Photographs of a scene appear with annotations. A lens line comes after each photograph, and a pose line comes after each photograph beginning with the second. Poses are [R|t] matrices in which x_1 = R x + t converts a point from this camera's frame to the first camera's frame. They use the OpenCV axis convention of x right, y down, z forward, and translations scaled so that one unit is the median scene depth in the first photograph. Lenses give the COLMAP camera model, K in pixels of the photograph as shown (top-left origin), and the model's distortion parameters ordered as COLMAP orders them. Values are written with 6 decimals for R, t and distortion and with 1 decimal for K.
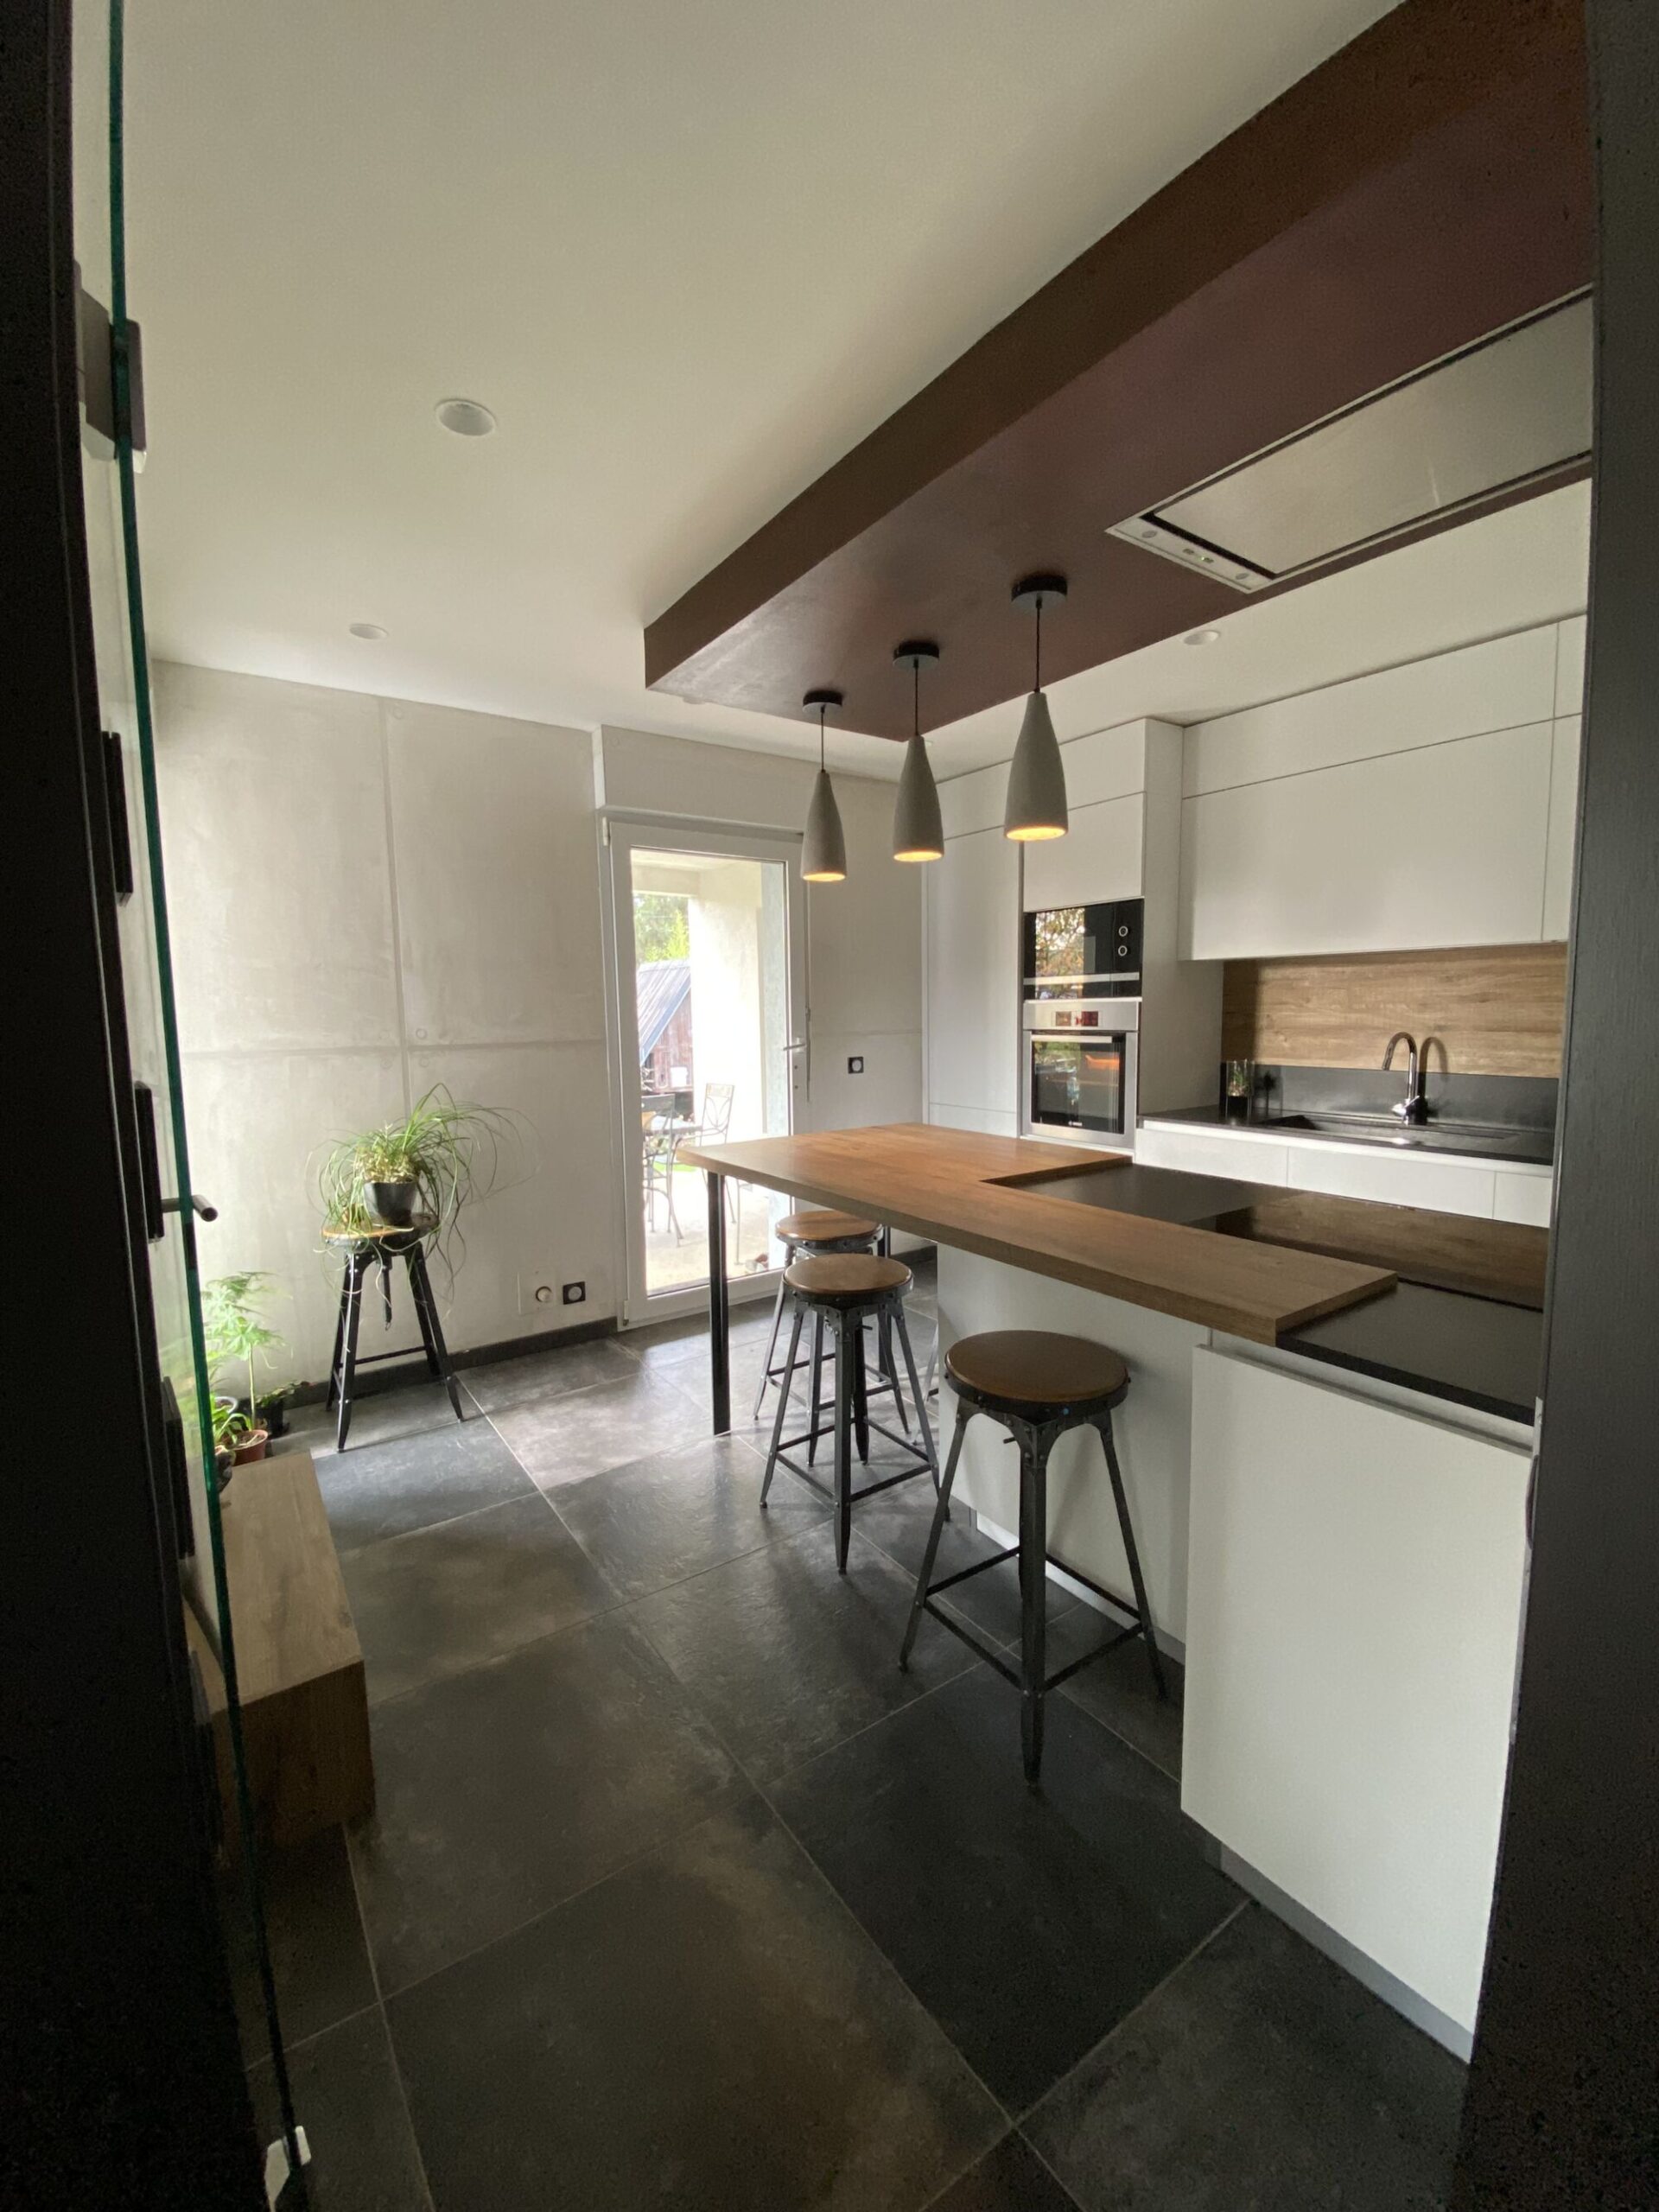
lens RADIAL K [[902.8, 0, 828.7], [0, 902.8, 1099.6], [0, 0, 1]] dist [0.028160, -0.022758]
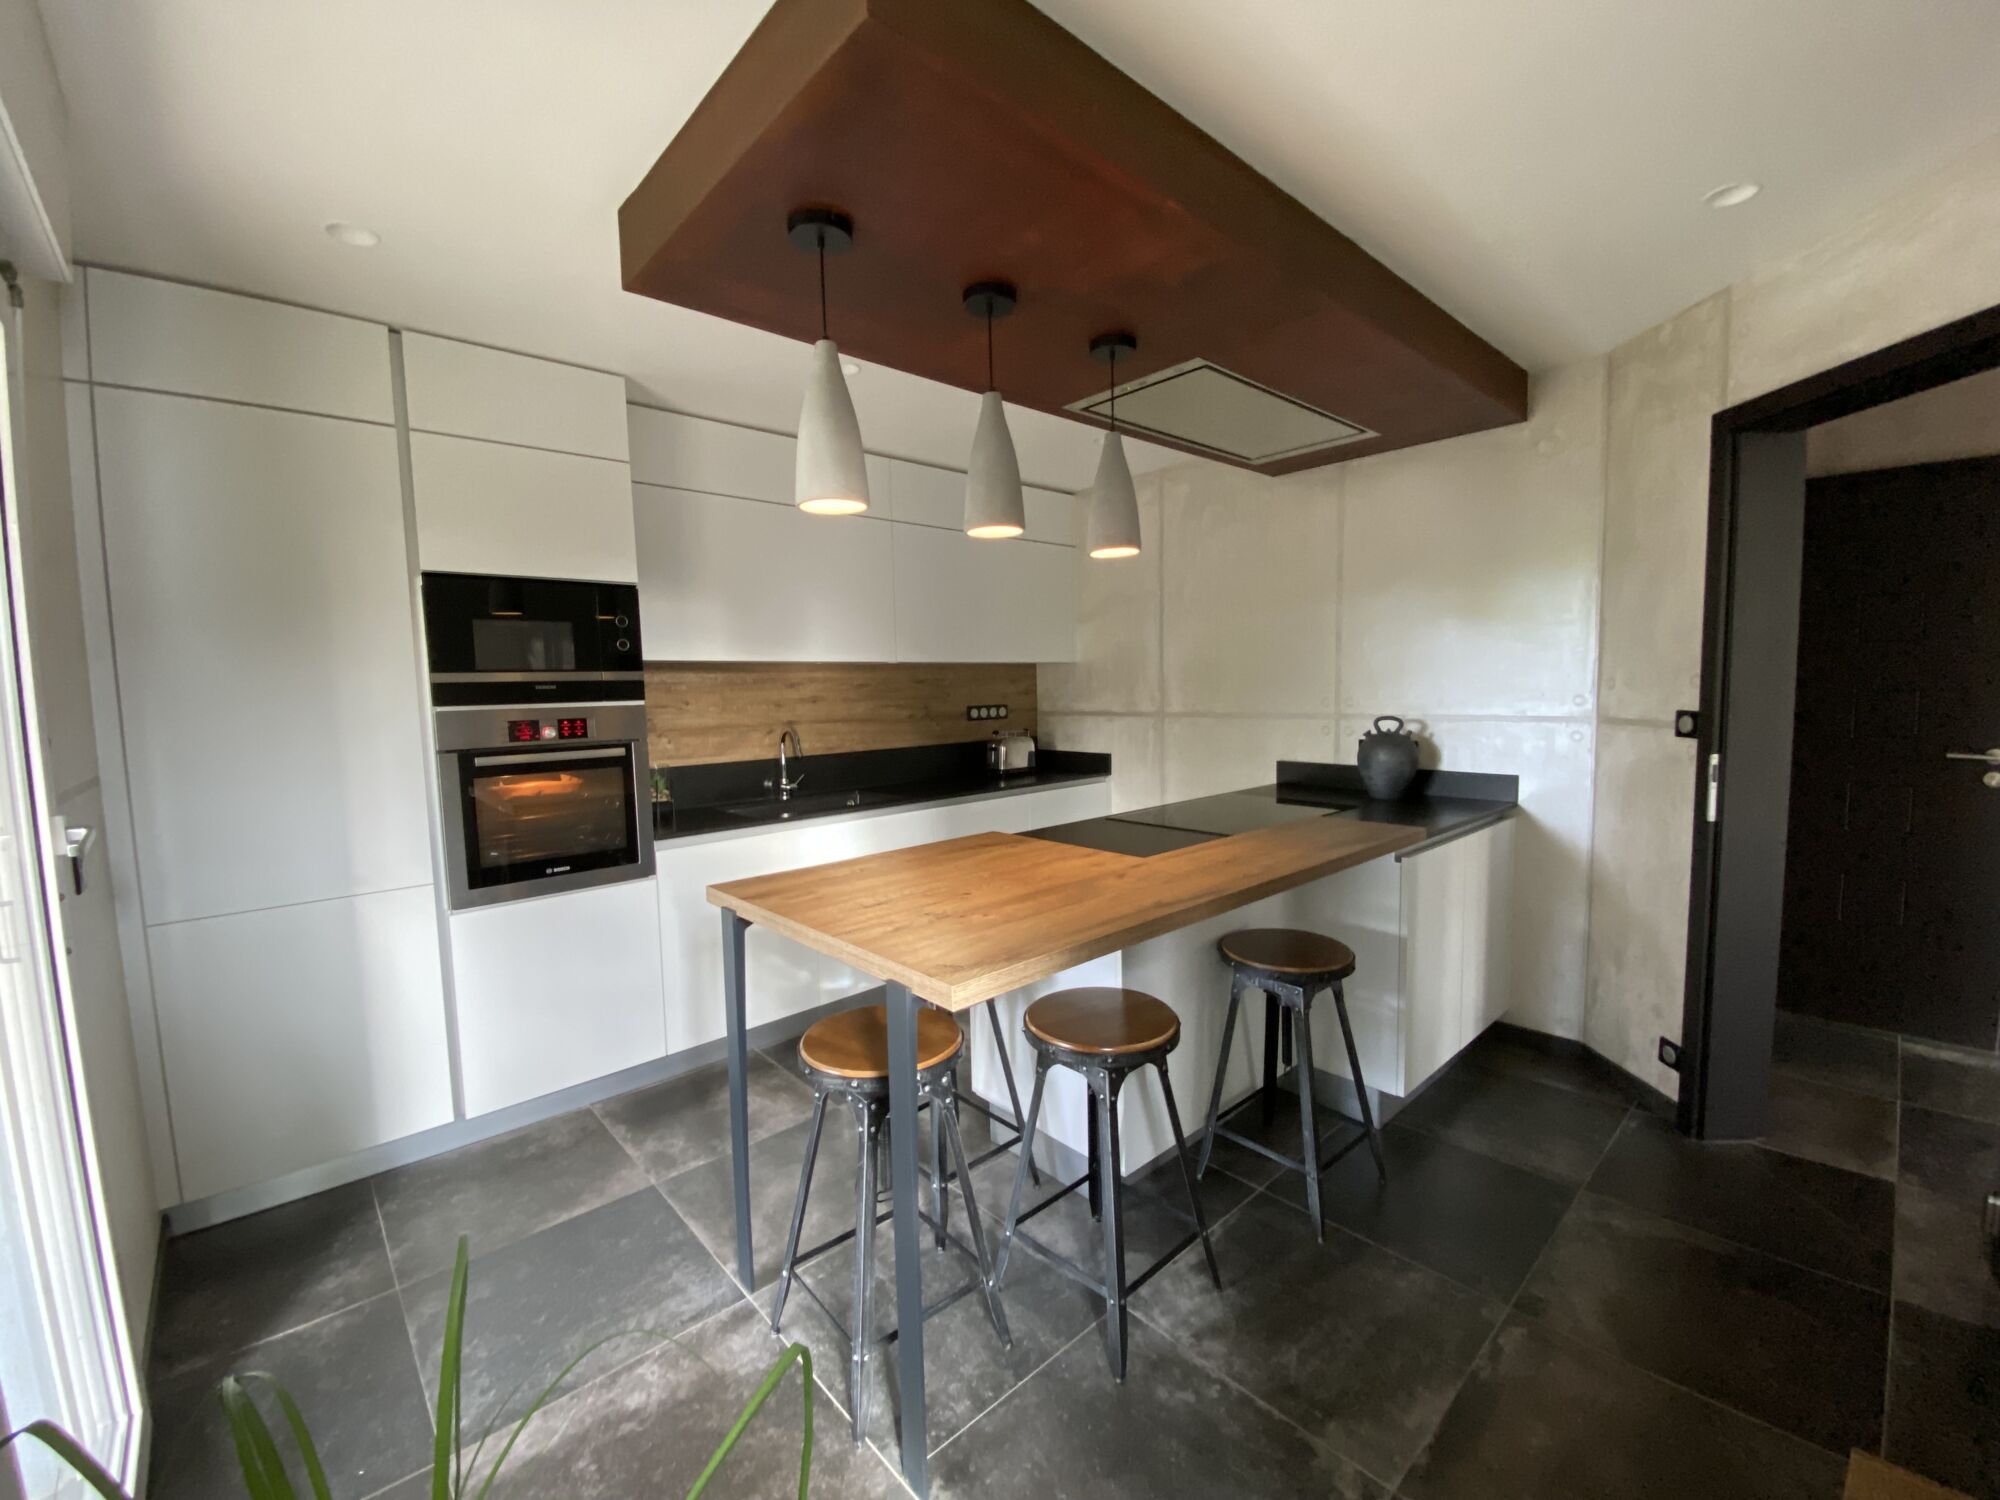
lens RADIAL K [[816.3, 0, 994.5], [0, 816.3, 755.8], [0, 0, 1]] dist [0.028160, -0.022758]
pose [[-0.124957, -0.066076, 0.989959, -0.519190], [0.127469, 0.988442, 0.082064, -0.089675], [-0.983940, 0.136444, -0.115091, 0.841369]]
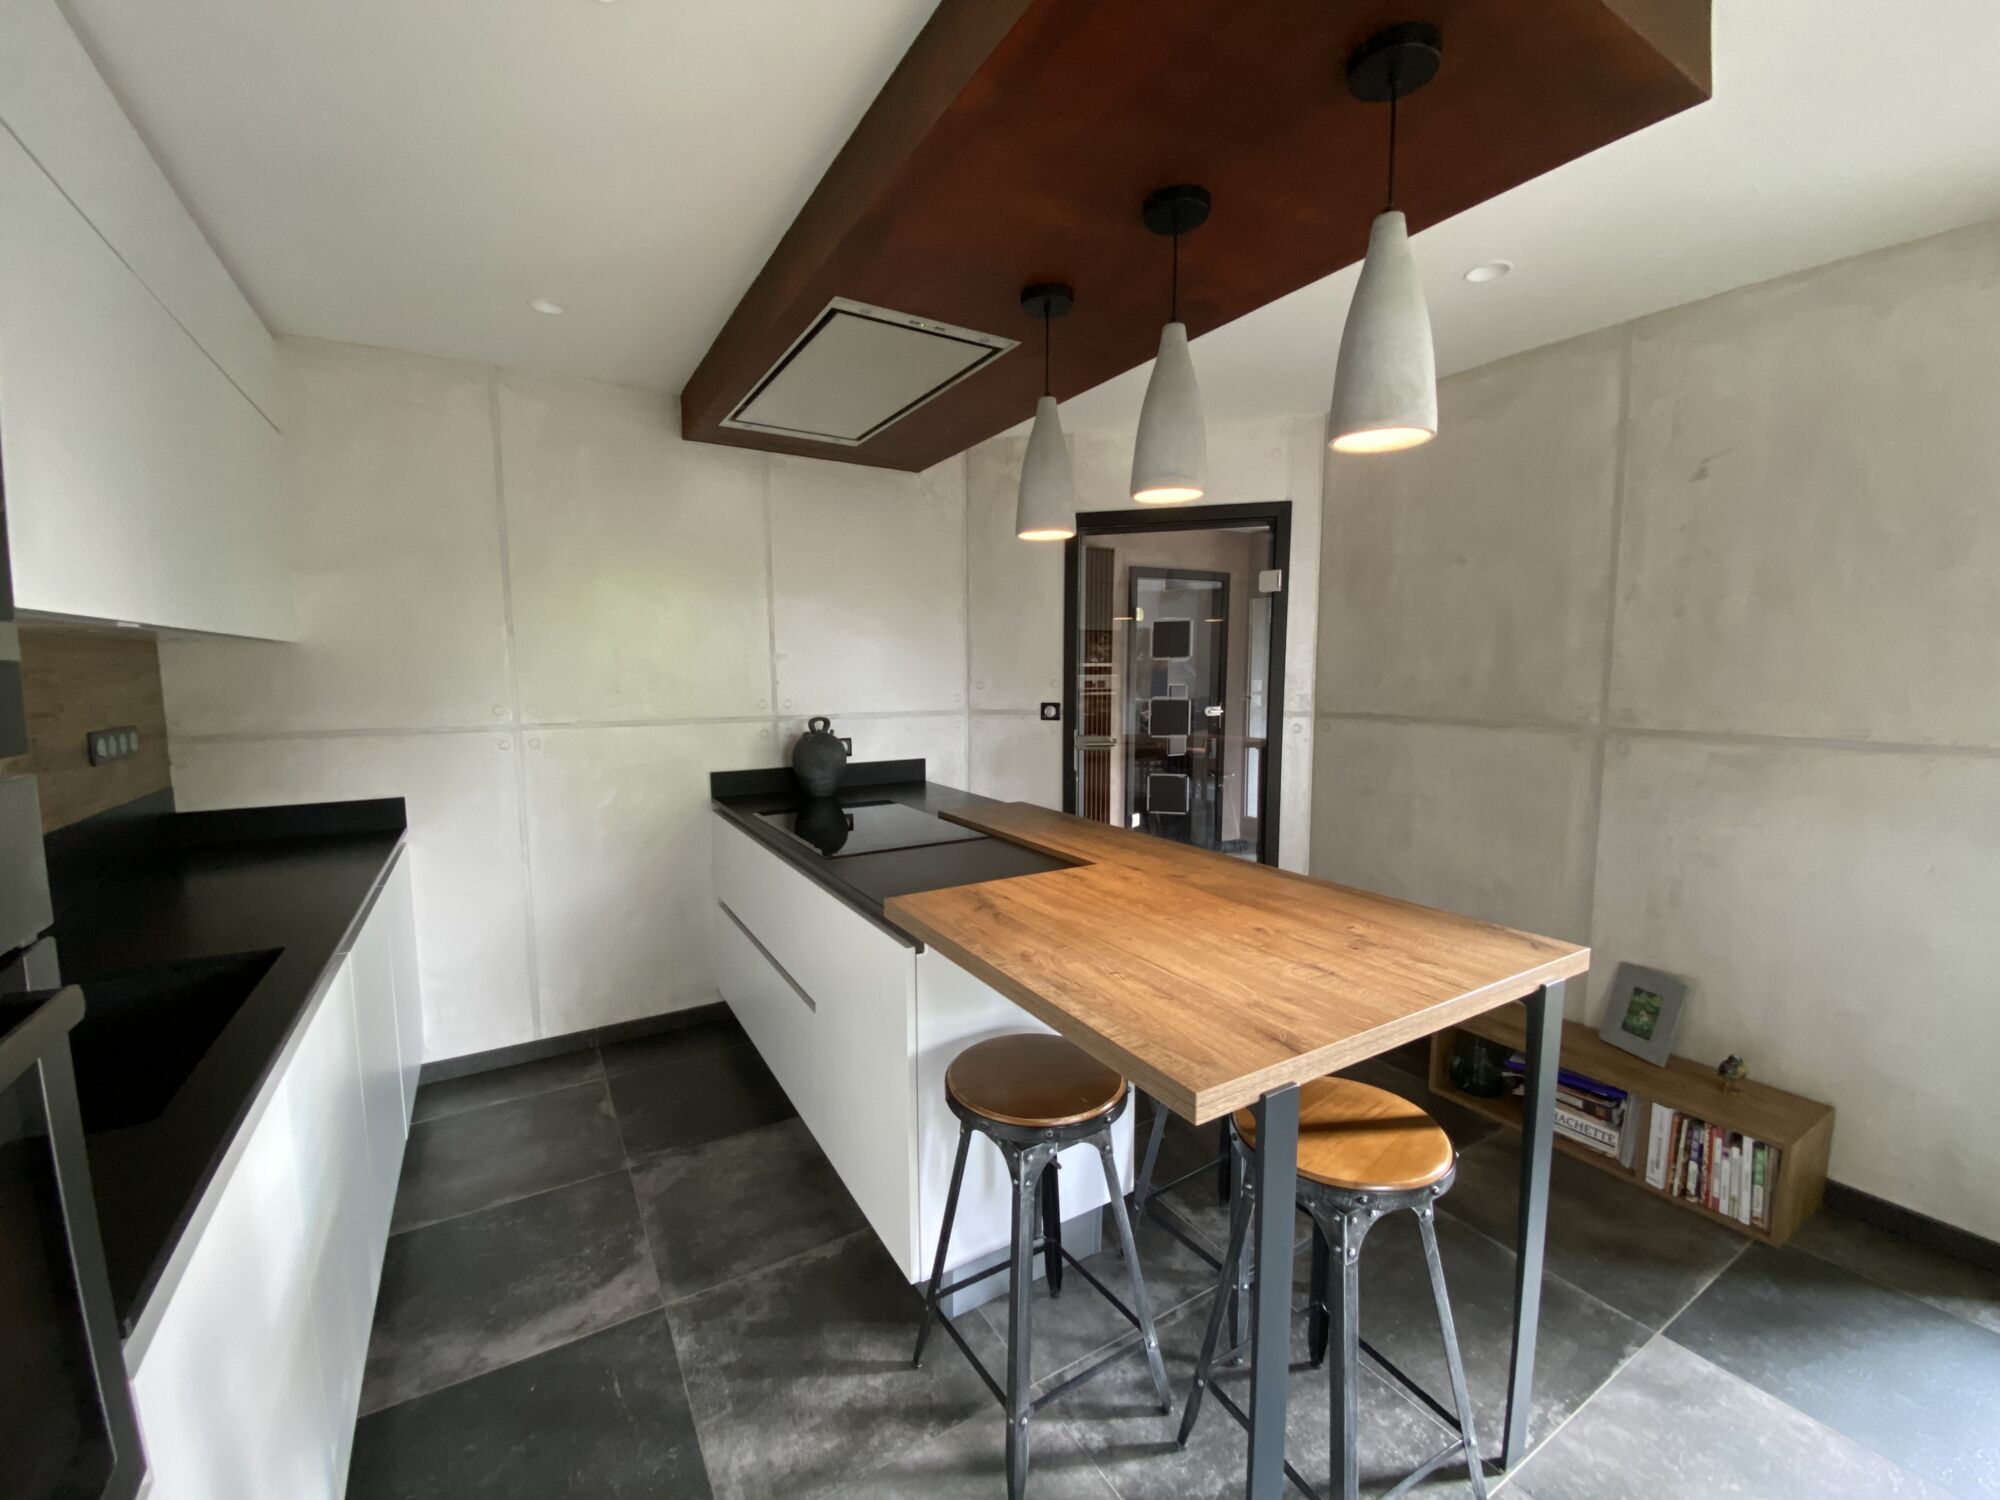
lens RADIAL K [[816.3, 0, 994.5], [0, 816.3, 755.8], [0, 0, 1]] dist [0.028160, -0.022758]
pose [[-0.997813, 0.012991, 0.064811, 0.149688], [0.026264, 0.977695, 0.208383, -0.155902], [-0.060658, 0.209630, -0.975897, 1.263204]]
